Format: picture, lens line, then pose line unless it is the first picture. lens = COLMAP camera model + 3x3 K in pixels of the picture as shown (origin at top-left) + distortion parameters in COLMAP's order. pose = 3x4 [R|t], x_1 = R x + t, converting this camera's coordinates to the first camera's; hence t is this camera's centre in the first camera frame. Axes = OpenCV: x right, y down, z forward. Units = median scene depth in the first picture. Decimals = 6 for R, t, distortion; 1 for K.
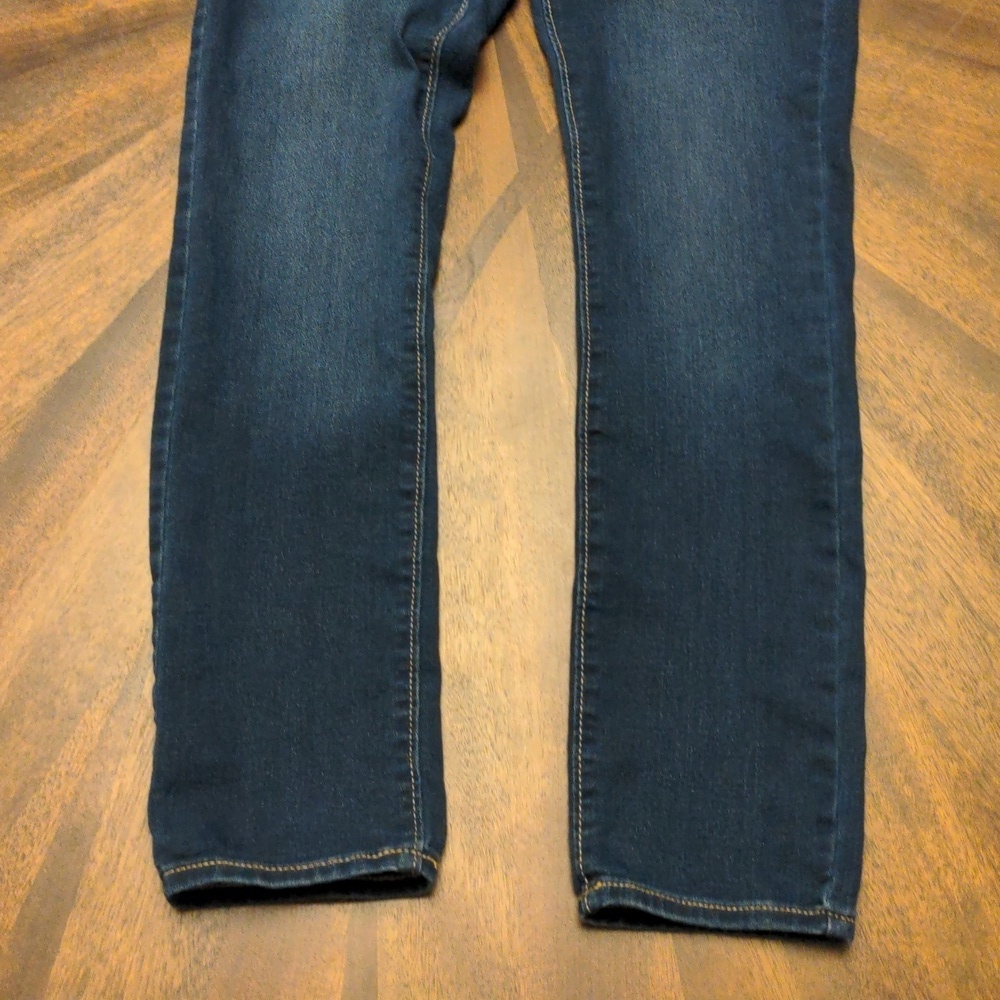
lens RADIAL K [[1514.1, 0, 496.1], [0, 1514.1, 499.6], [0, 0, 1]] dist [0.143312, -0.447343]
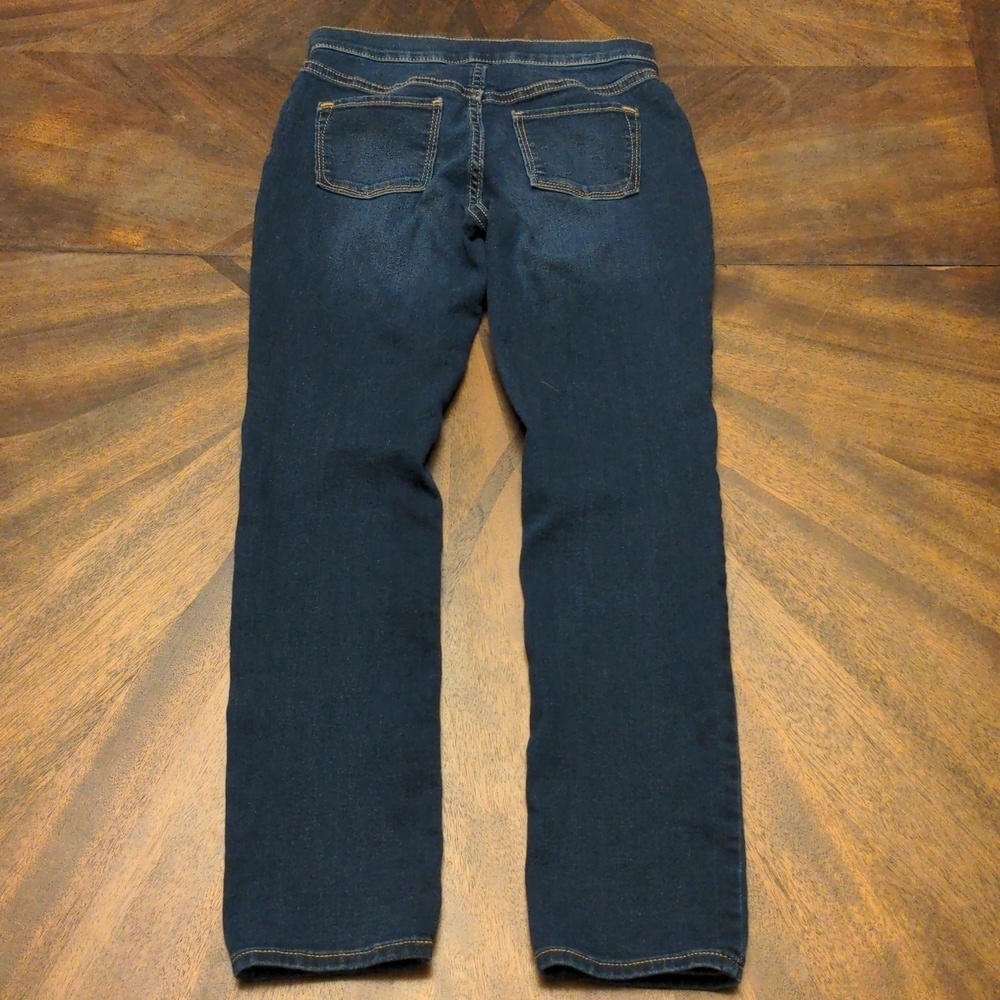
lens RADIAL K [[1514.1, 0, 496.1], [0, 1514.1, 499.6], [0, 0, 1]] dist [0.143312, -0.447343]
pose [[0.997210, -0.058947, 0.045796, -0.065087], [0.065676, 0.984444, -0.162963, 0.055259], [-0.035478, 0.165516, 0.985569, -0.332514]]
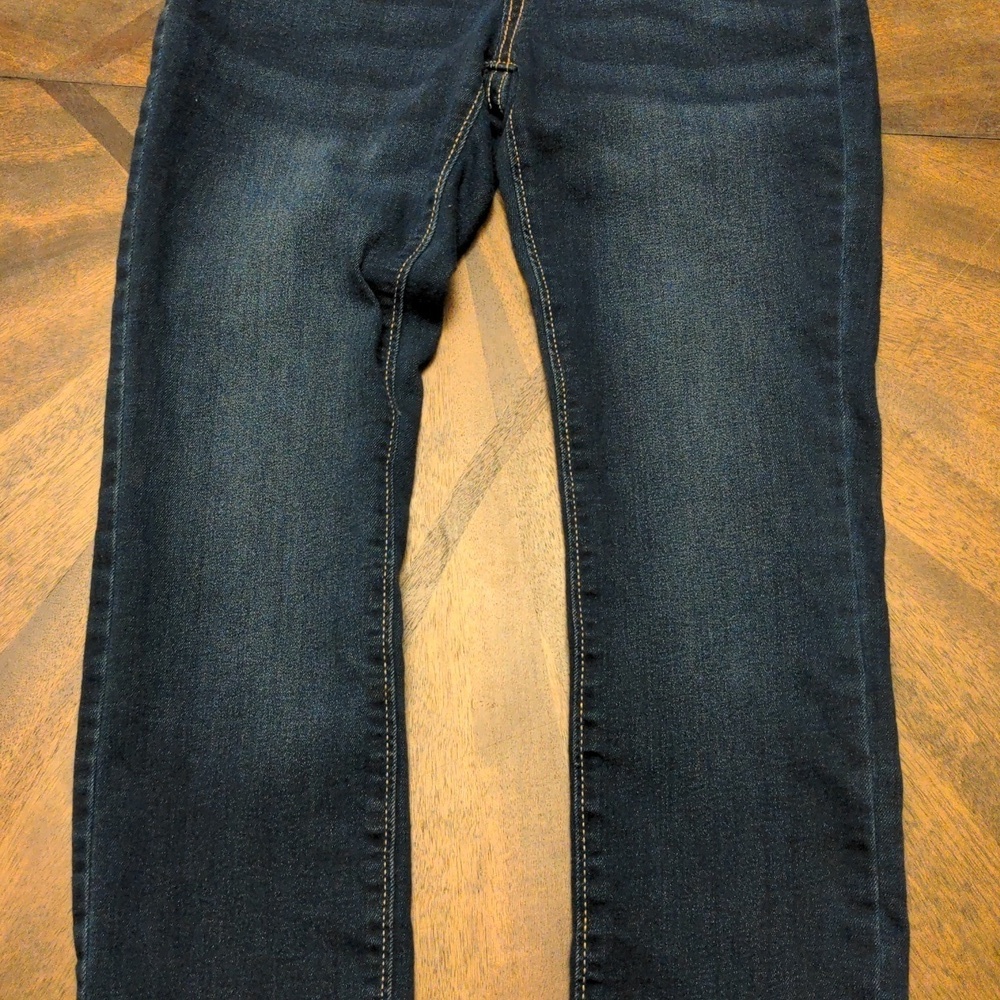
lens RADIAL K [[1514.1, 0, 496.1], [0, 1514.1, 499.6], [0, 0, 1]] dist [0.143312, -0.447343]
pose [[0.999695, -0.016812, 0.018094, -0.002270], [0.016224, 0.999351, 0.032158, -0.209278], [-0.018623, -0.031855, 0.999319, 0.137263]]
